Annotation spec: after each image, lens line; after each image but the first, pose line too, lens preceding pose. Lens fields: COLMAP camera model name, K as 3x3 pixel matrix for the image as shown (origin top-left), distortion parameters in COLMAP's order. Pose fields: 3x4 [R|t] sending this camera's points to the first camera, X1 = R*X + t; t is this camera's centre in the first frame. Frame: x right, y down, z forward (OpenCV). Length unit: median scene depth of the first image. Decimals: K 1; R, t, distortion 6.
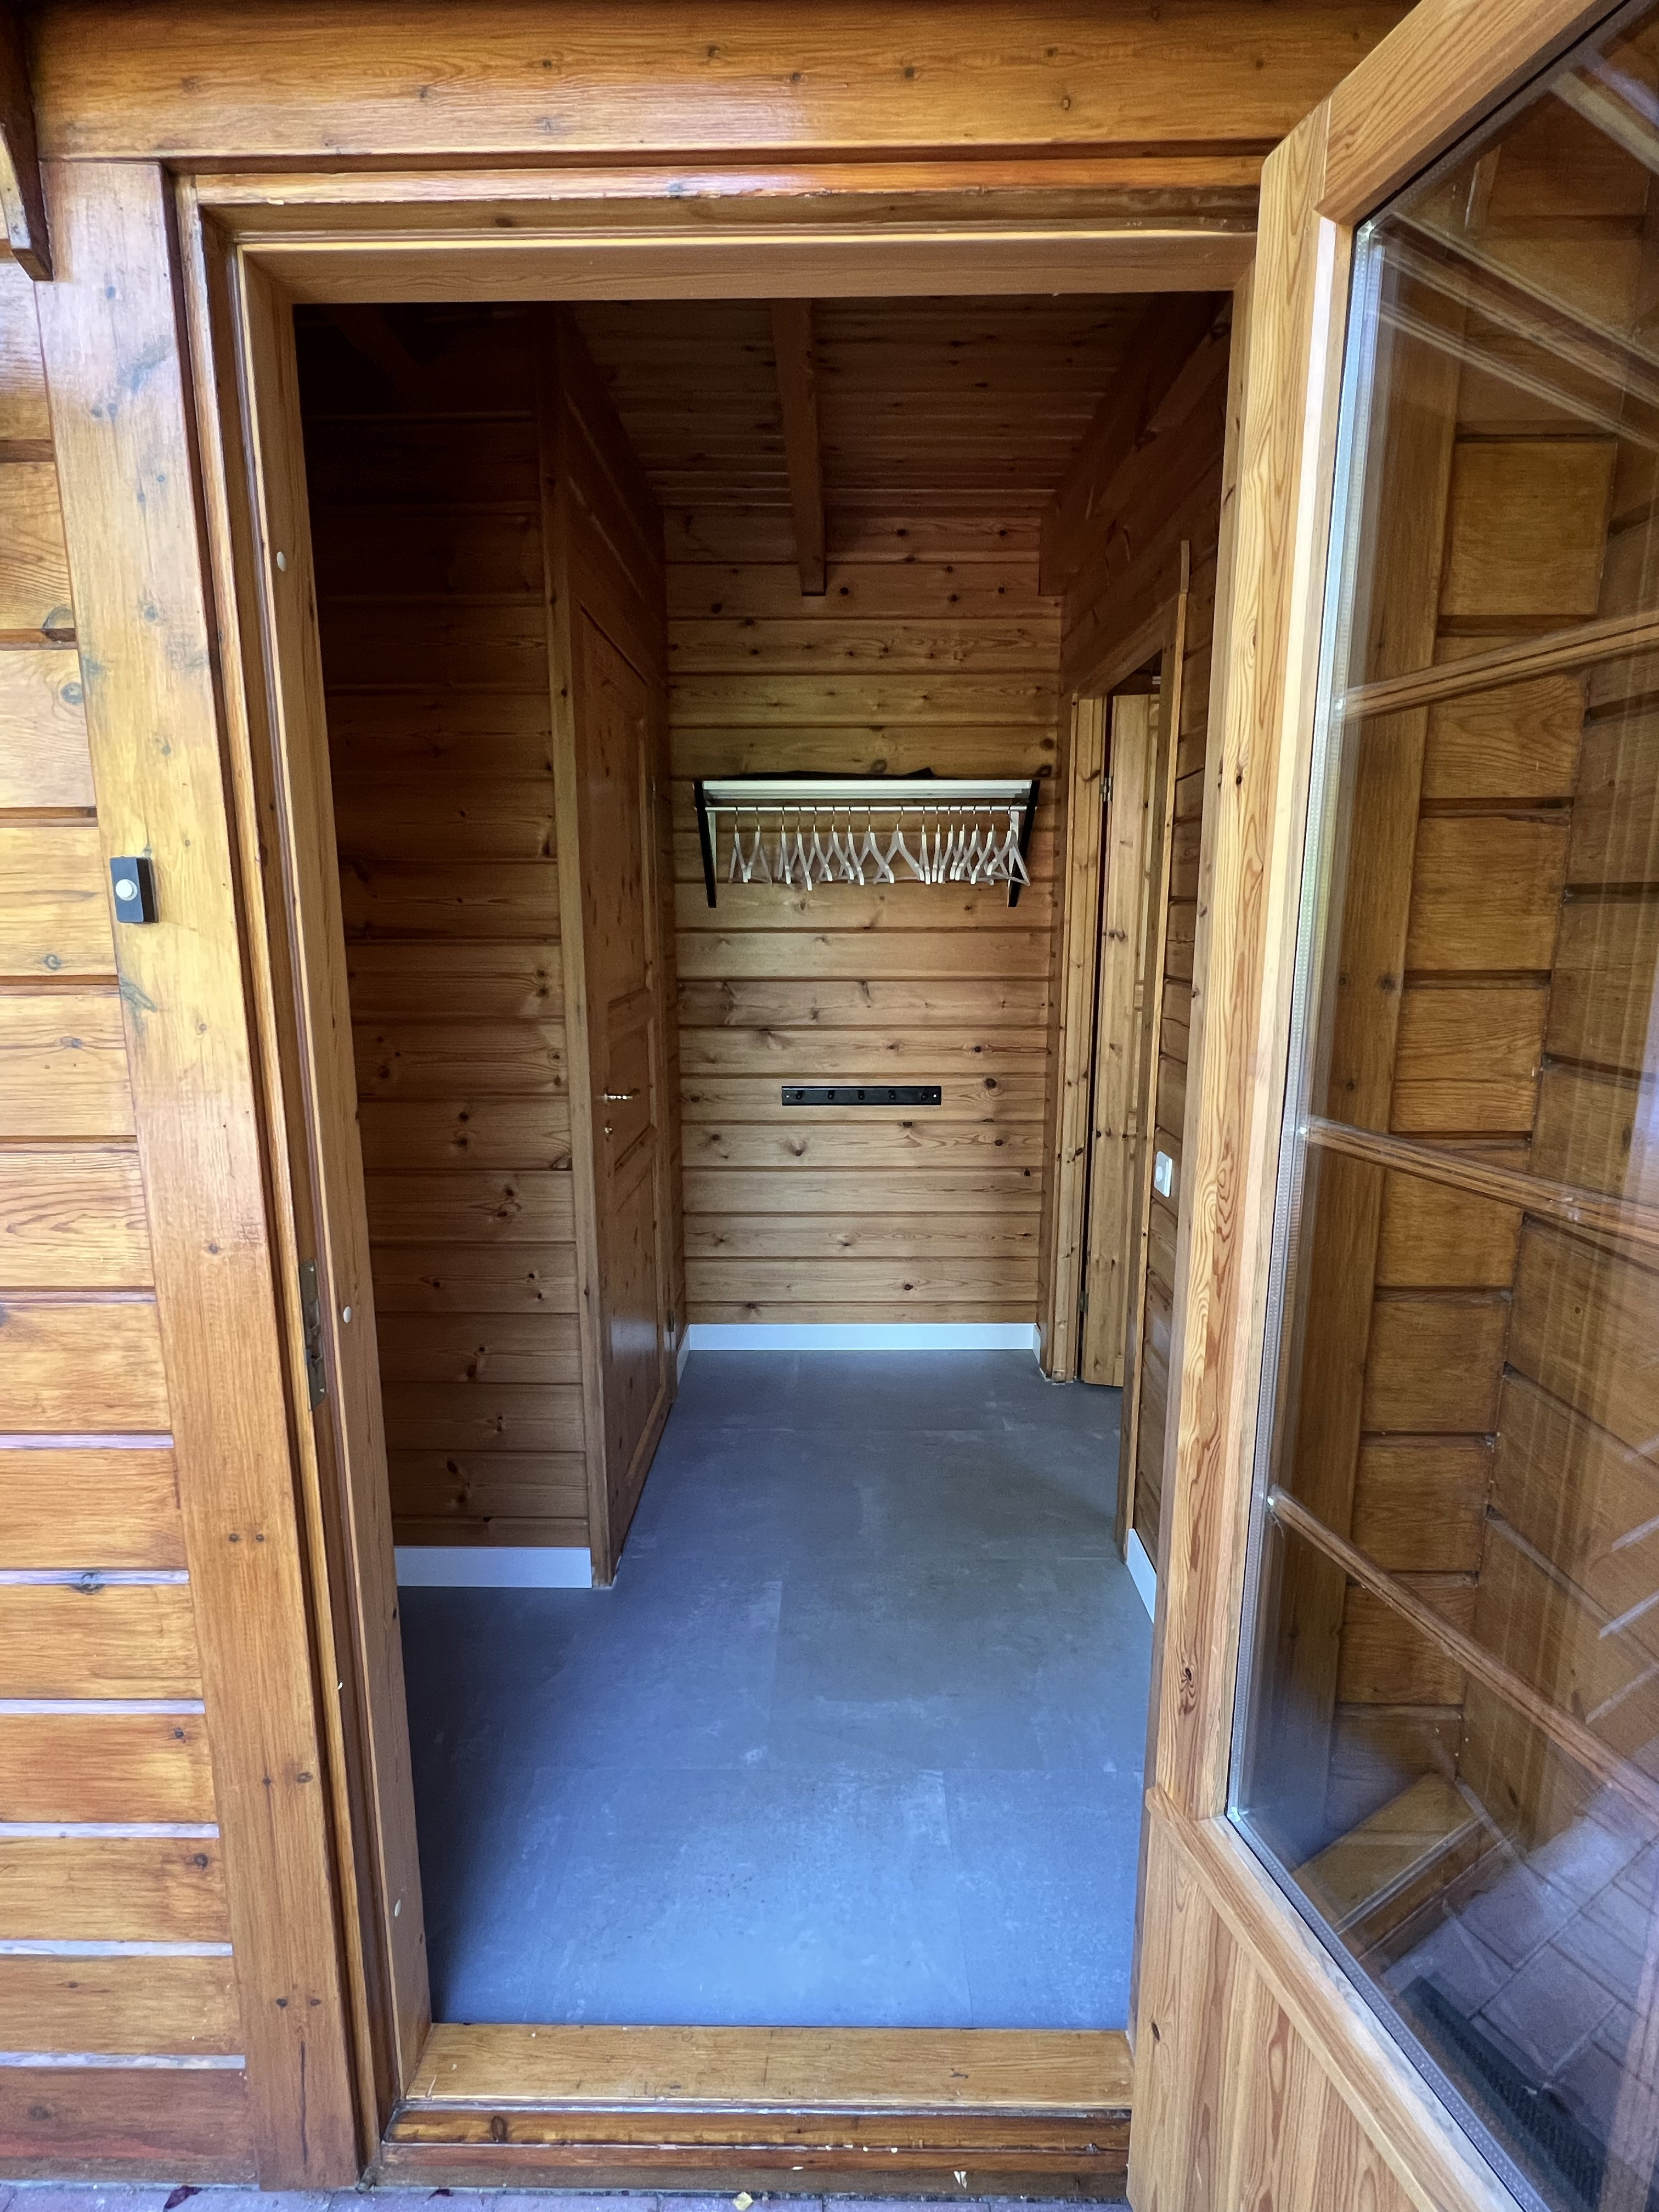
lens RADIAL K [[1052.4, 0, 825.0], [0, 1052.4, 1111.1], [0, 0, 1]] dist [-0.002513, 0.000381]
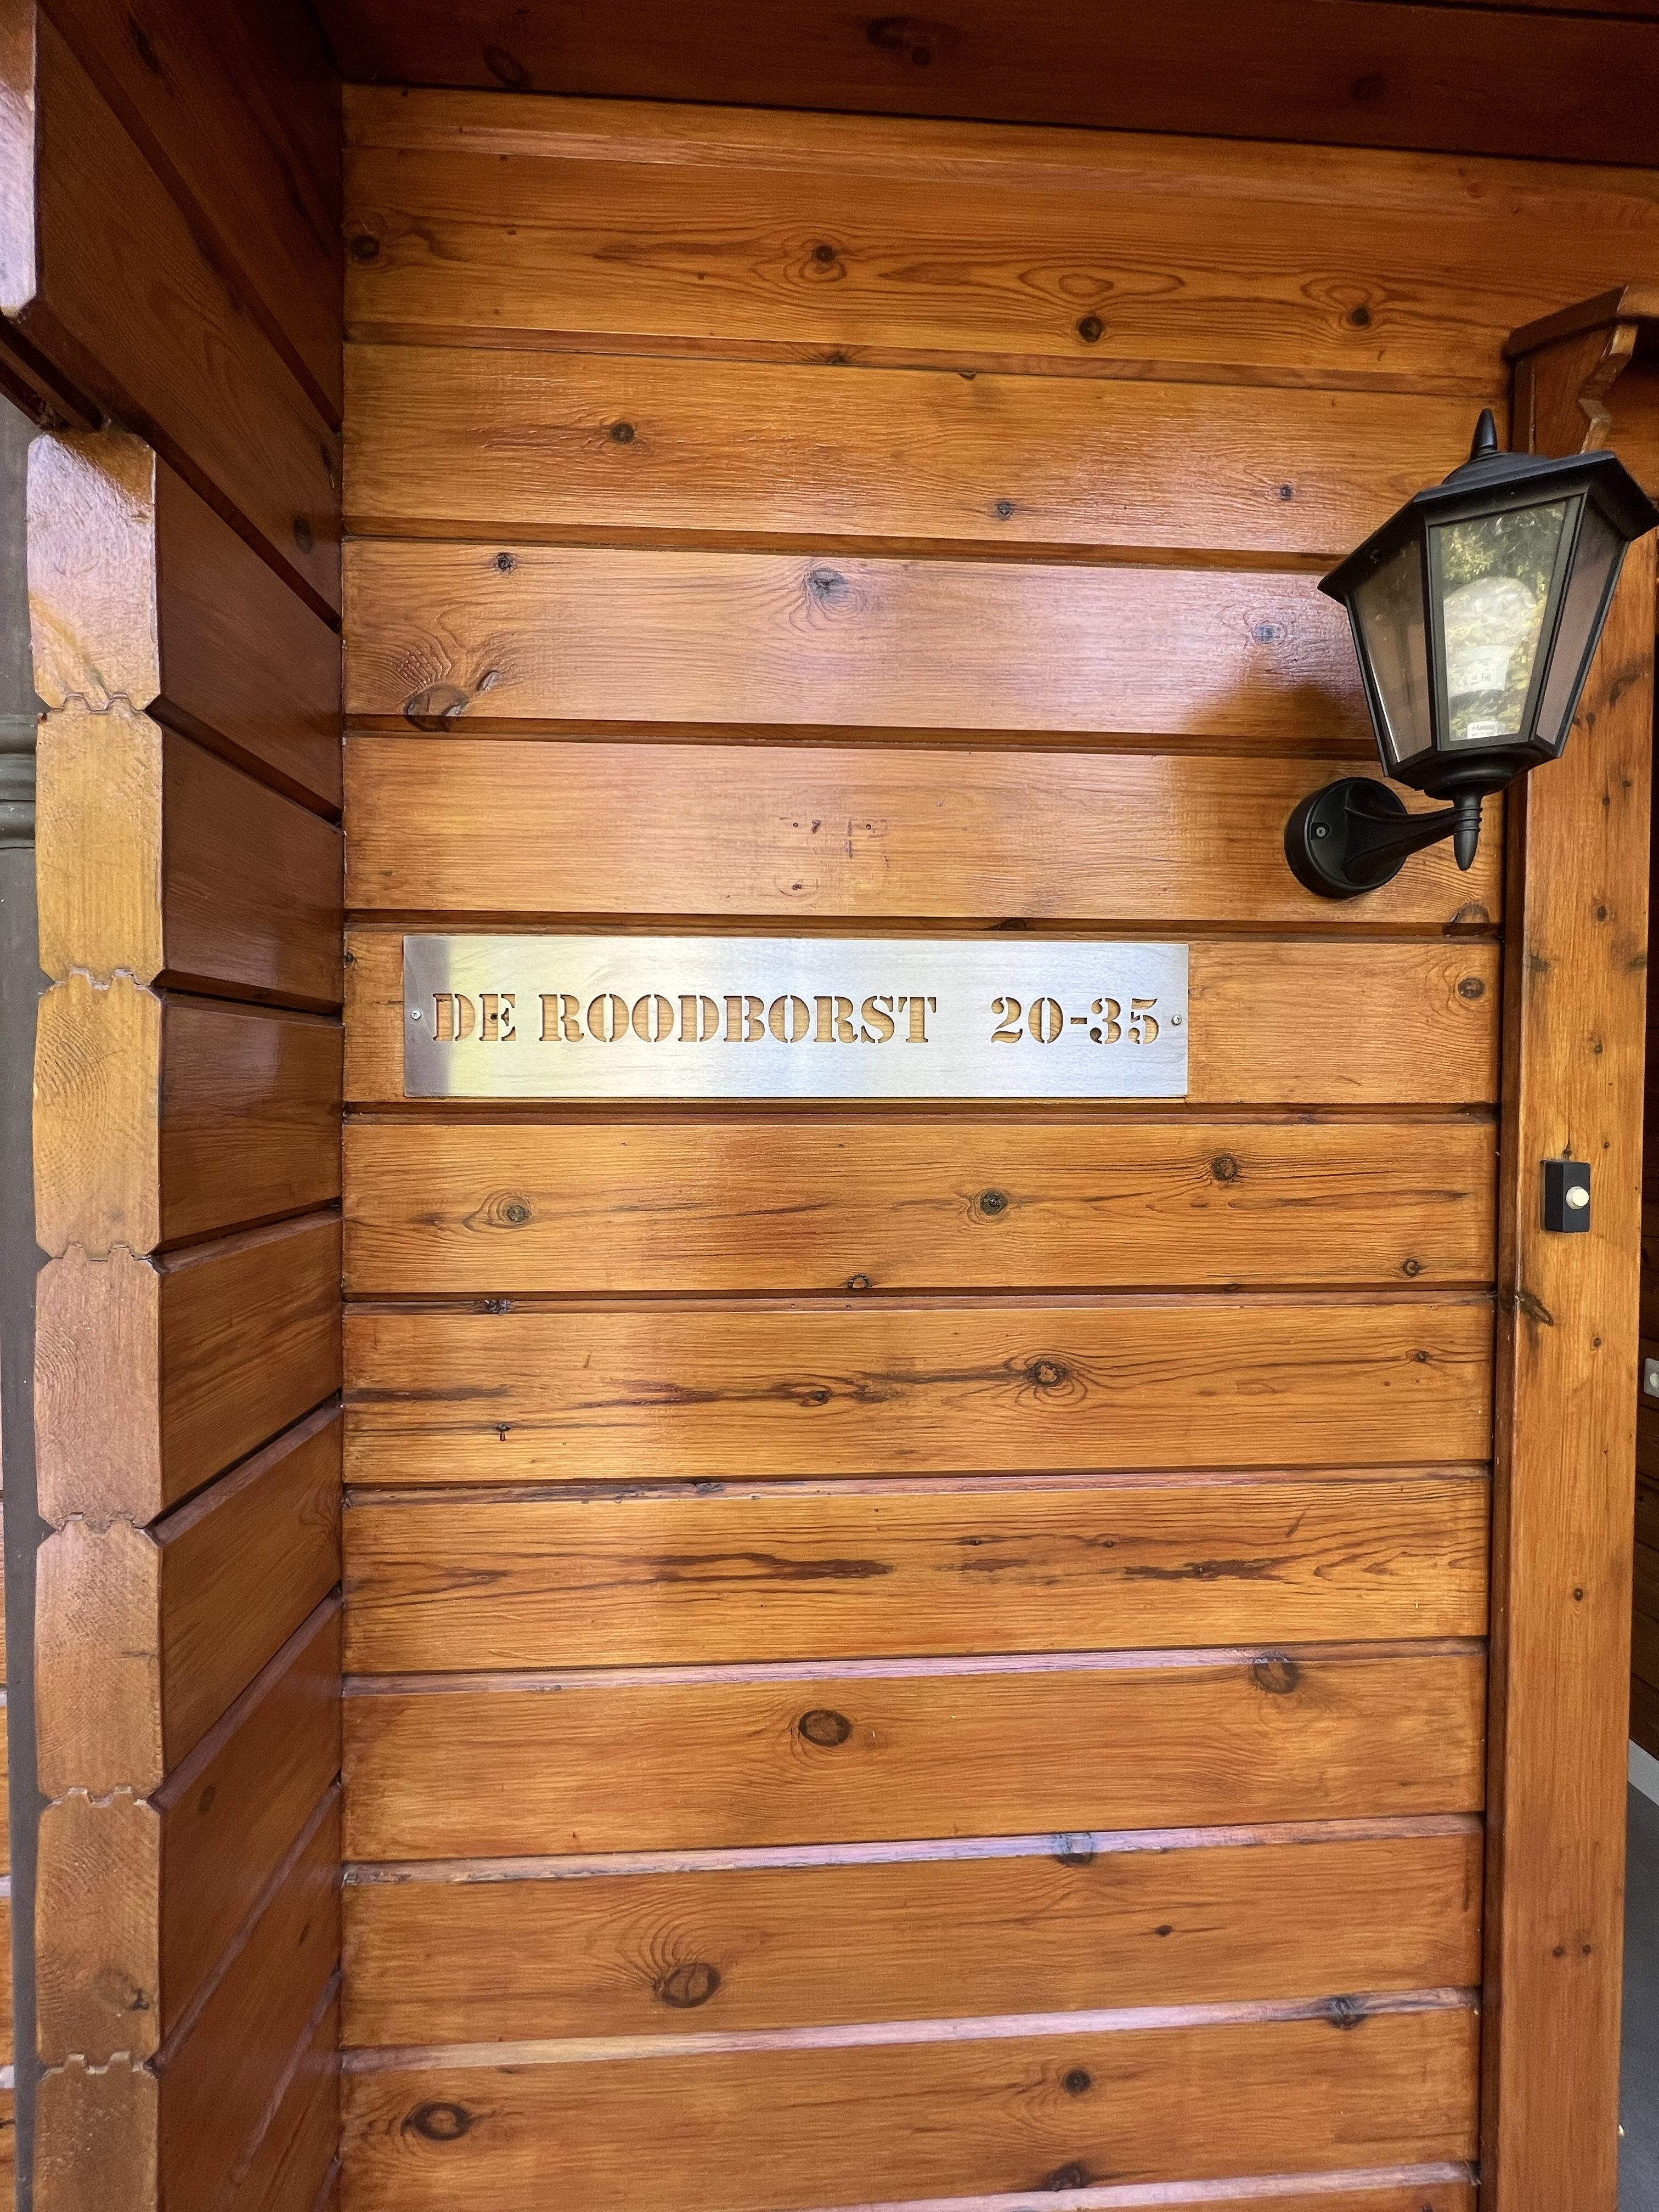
lens RADIAL K [[882.7, 0, 824.8], [0, 882.7, 1113.5], [0, 0, 1]] dist [0.000966, -0.000545]
pose [[0.997529, 0.006373, 0.069966, -1.181863], [0.005070, 0.986752, -0.162158, -0.138805], [-0.070073, 0.162112, 0.984281, 0.238626]]
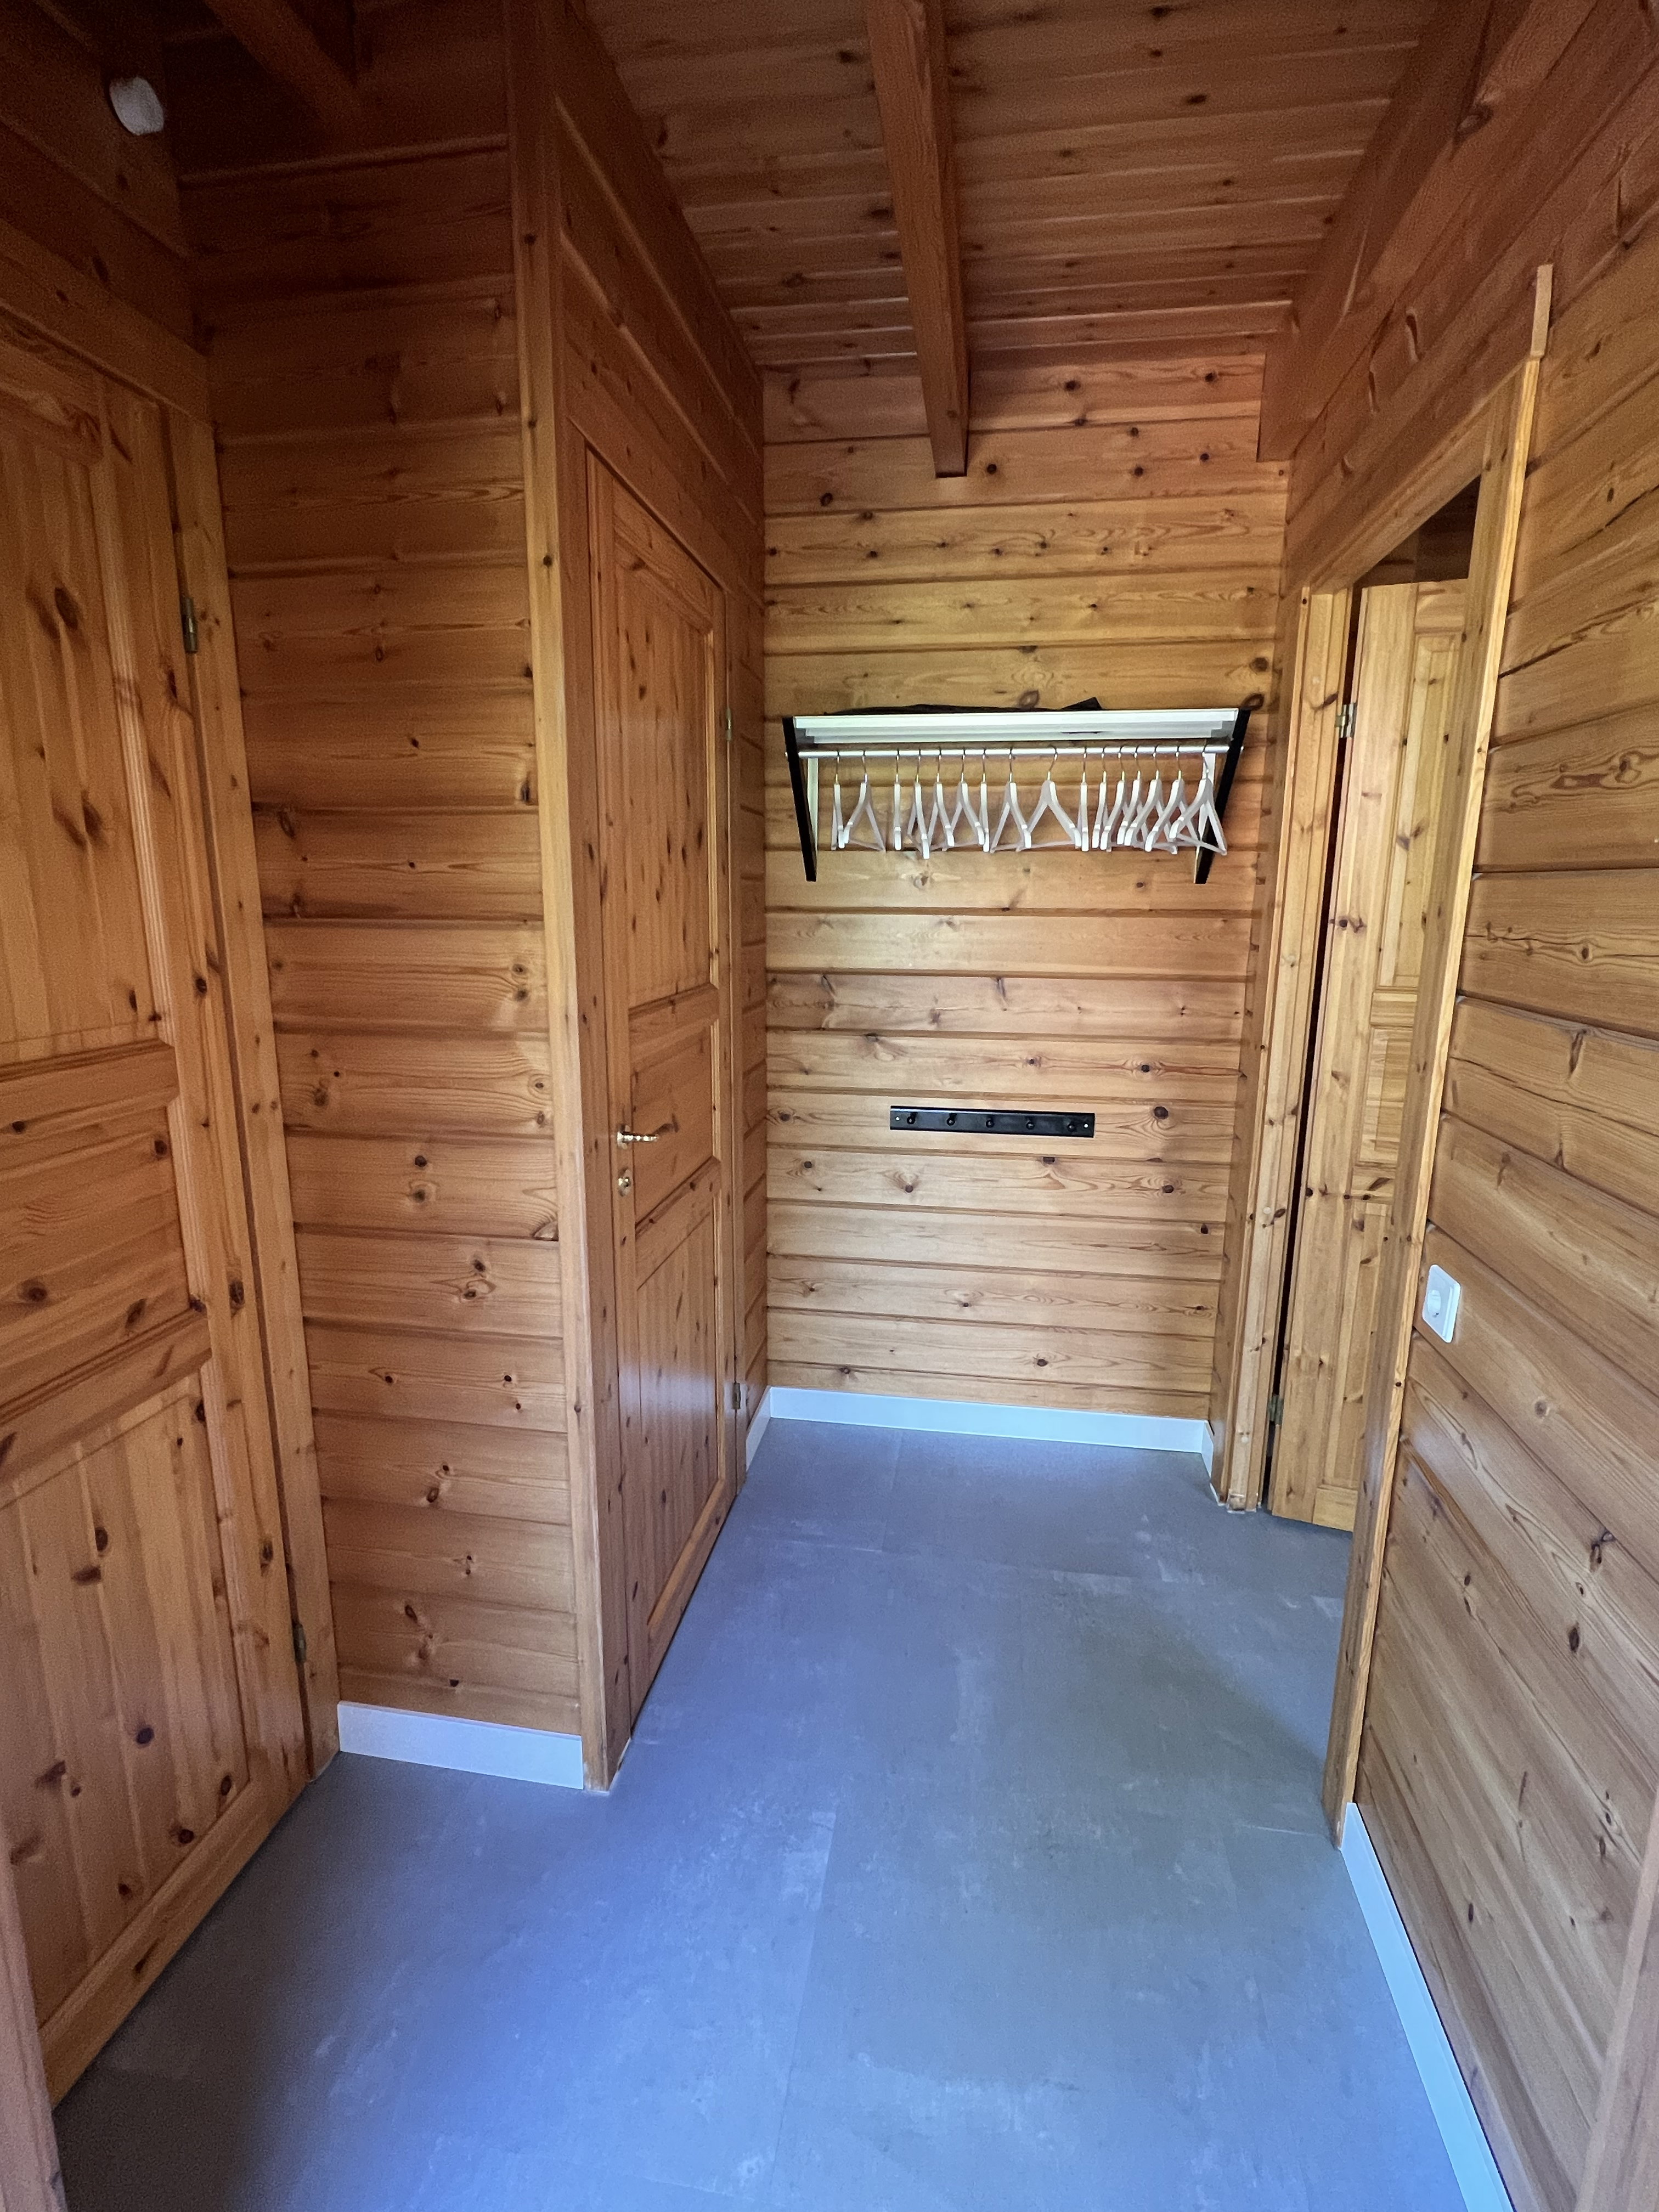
lens RADIAL K [[1052.4, 0, 820.7], [0, 1052.4, 1107.1], [0, 0, 1]] dist [-0.002513, 0.000381]
pose [[0.988121, 0.039348, -0.148553, 0.036696], [-0.036920, 0.999136, 0.019065, -0.052030], [0.149175, -0.013354, 0.988721, 0.288521]]
